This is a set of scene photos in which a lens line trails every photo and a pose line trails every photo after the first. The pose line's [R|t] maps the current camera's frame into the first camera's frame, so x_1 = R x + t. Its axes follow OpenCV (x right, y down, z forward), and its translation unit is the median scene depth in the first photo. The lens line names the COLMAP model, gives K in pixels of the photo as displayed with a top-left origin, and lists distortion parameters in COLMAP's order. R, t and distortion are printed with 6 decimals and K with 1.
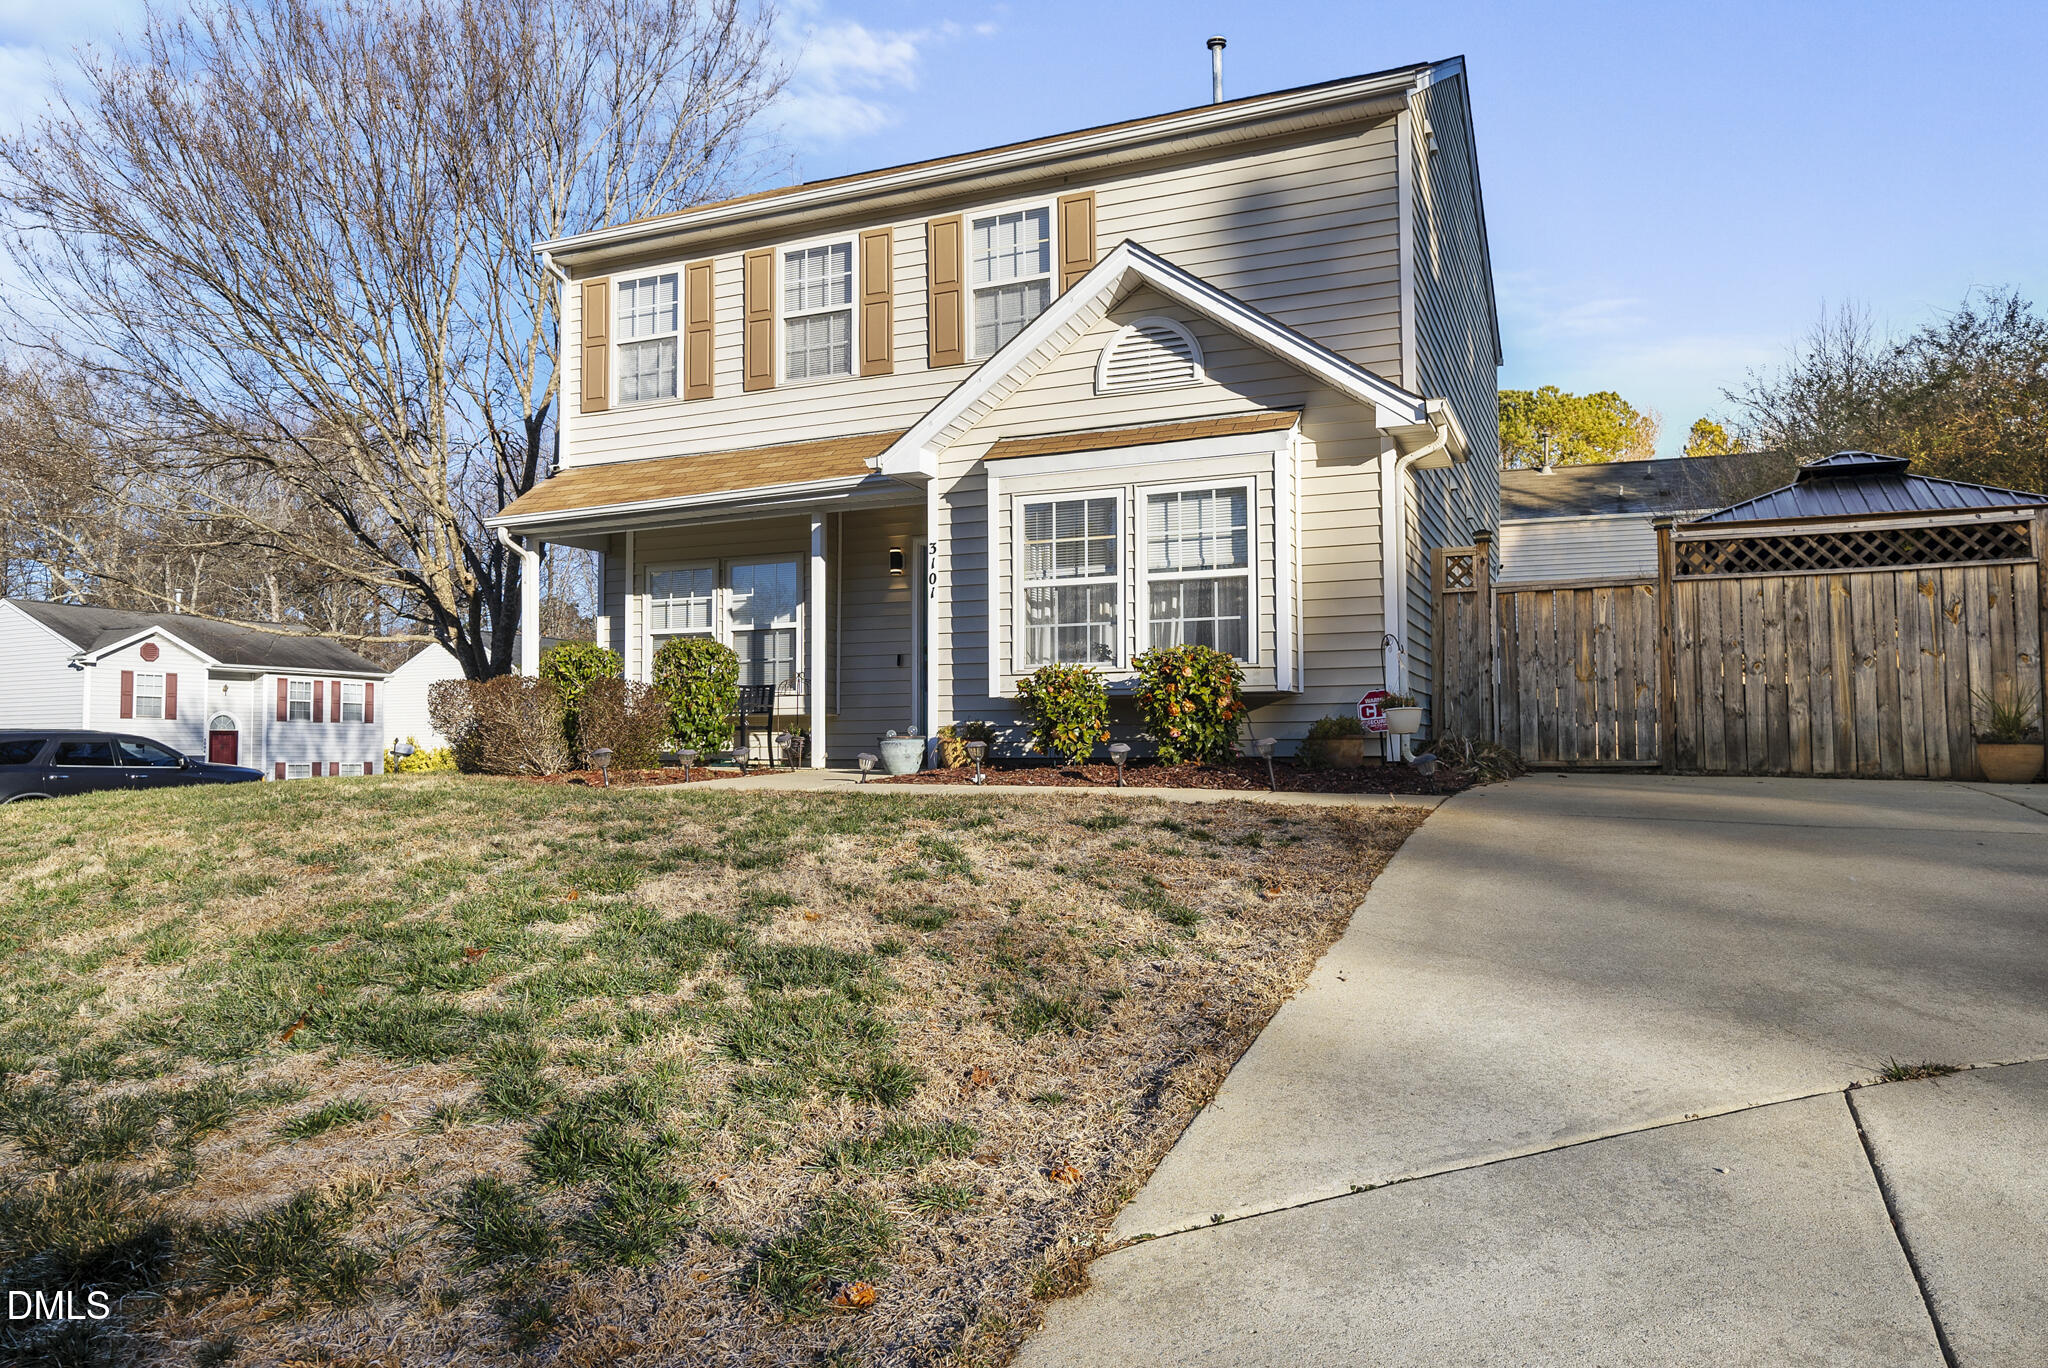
lens RADIAL K [[1411.5, 0, 1024.3], [0, 1411.5, 683.8], [0, 0, 1]] dist [-0.005592, 0.002039]
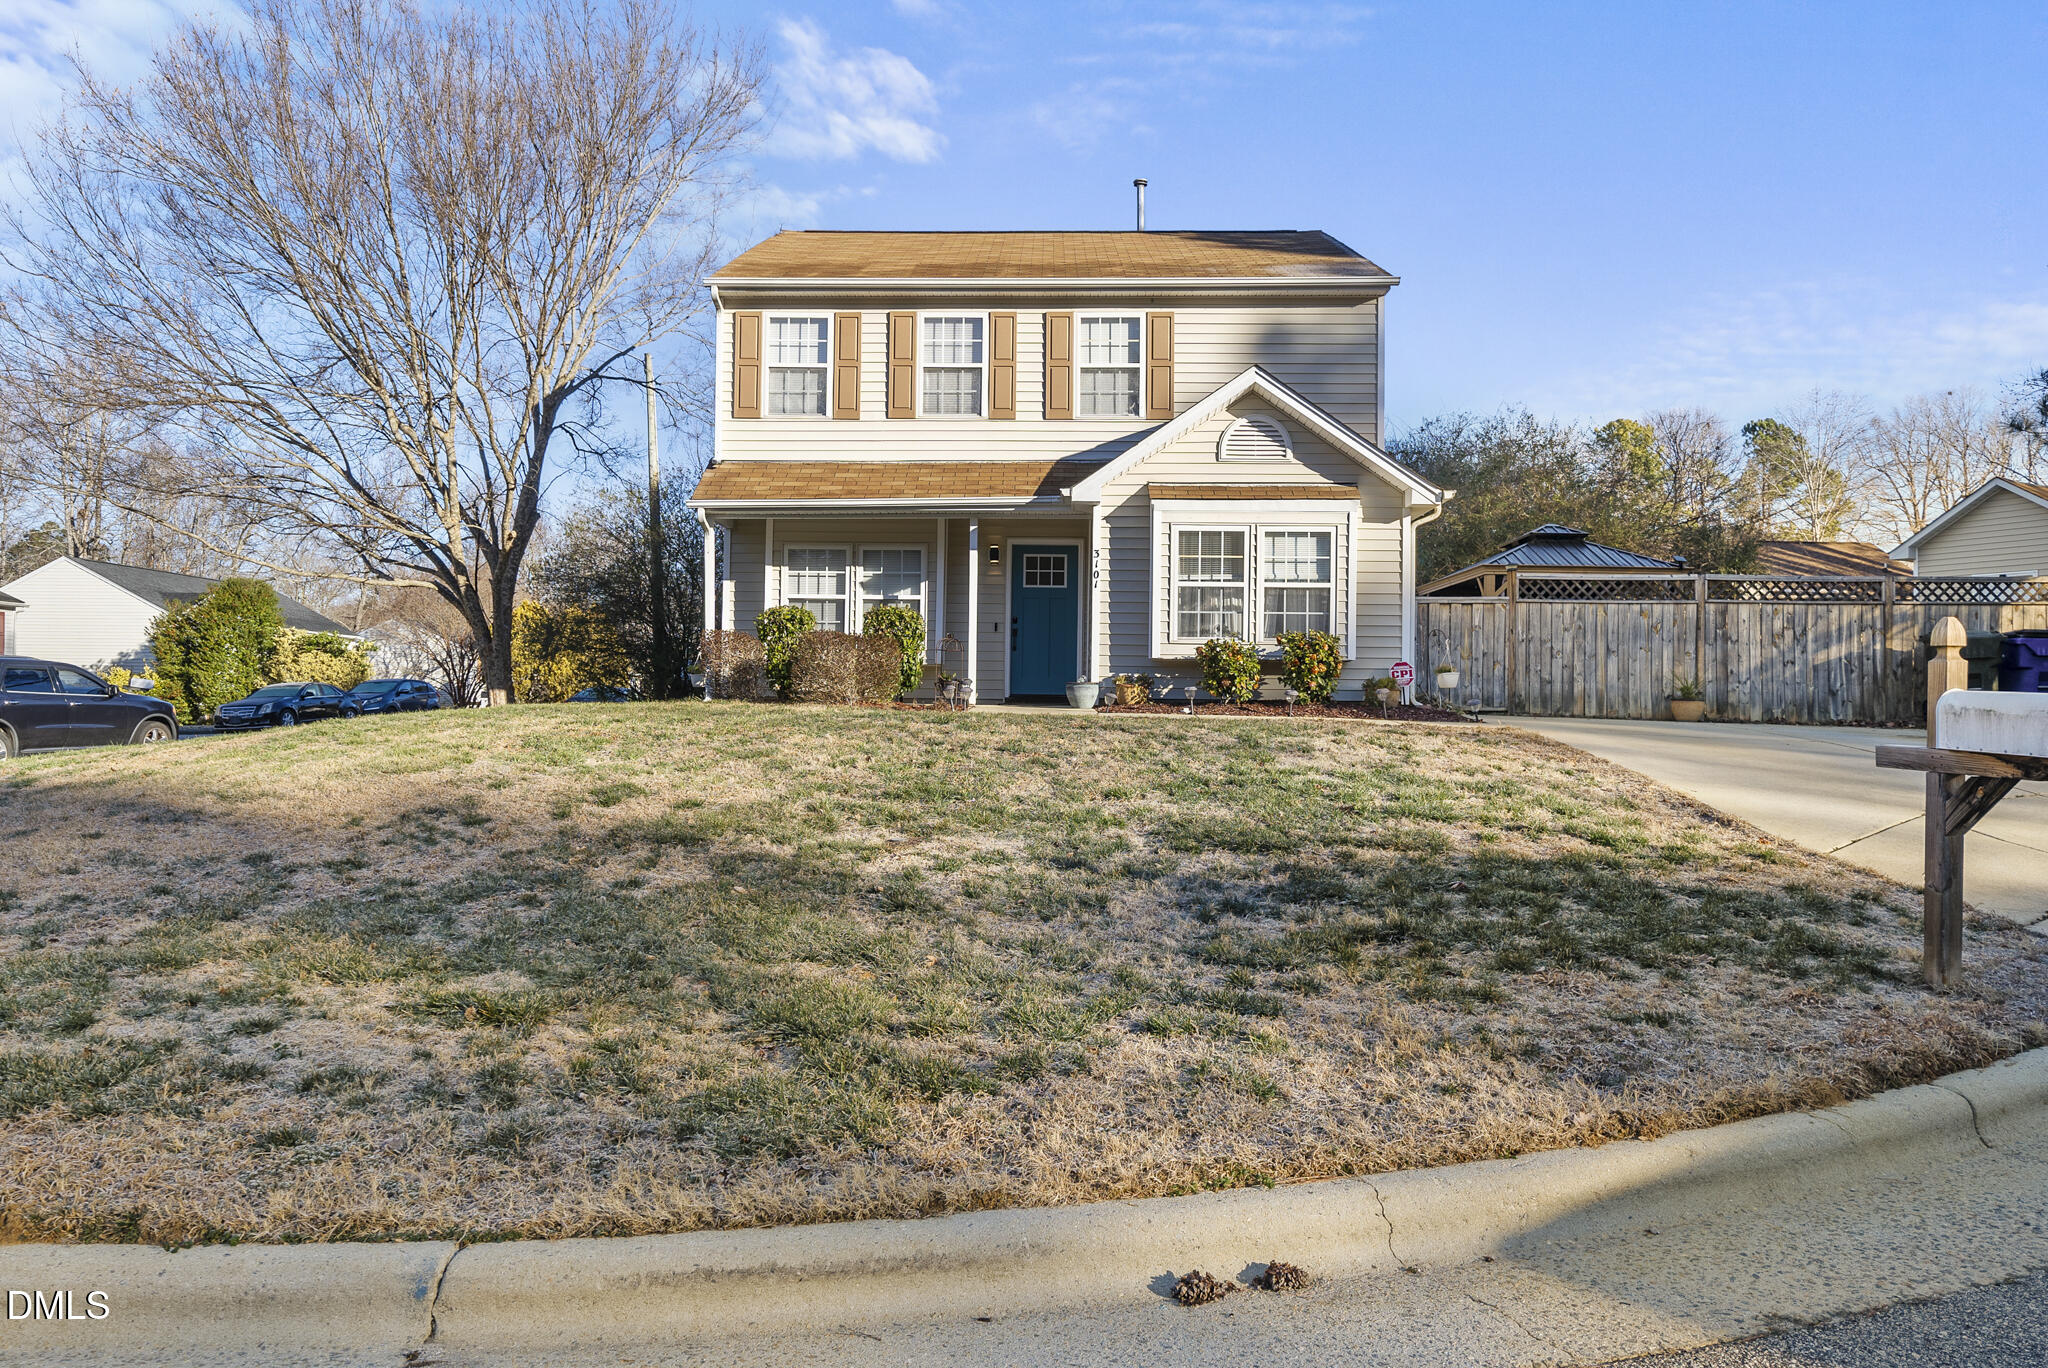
lens RADIAL K [[1302.4, 0, 1023.9], [0, 1302.4, 688.4], [0, 0, 1]] dist [0.010018, 0.000265]
pose [[0.926749, 0.022736, 0.374993, -0.681310], [-0.035910, 0.998958, 0.028181, 0.008123], [-0.373962, -0.039583, 0.926599, -0.239536]]
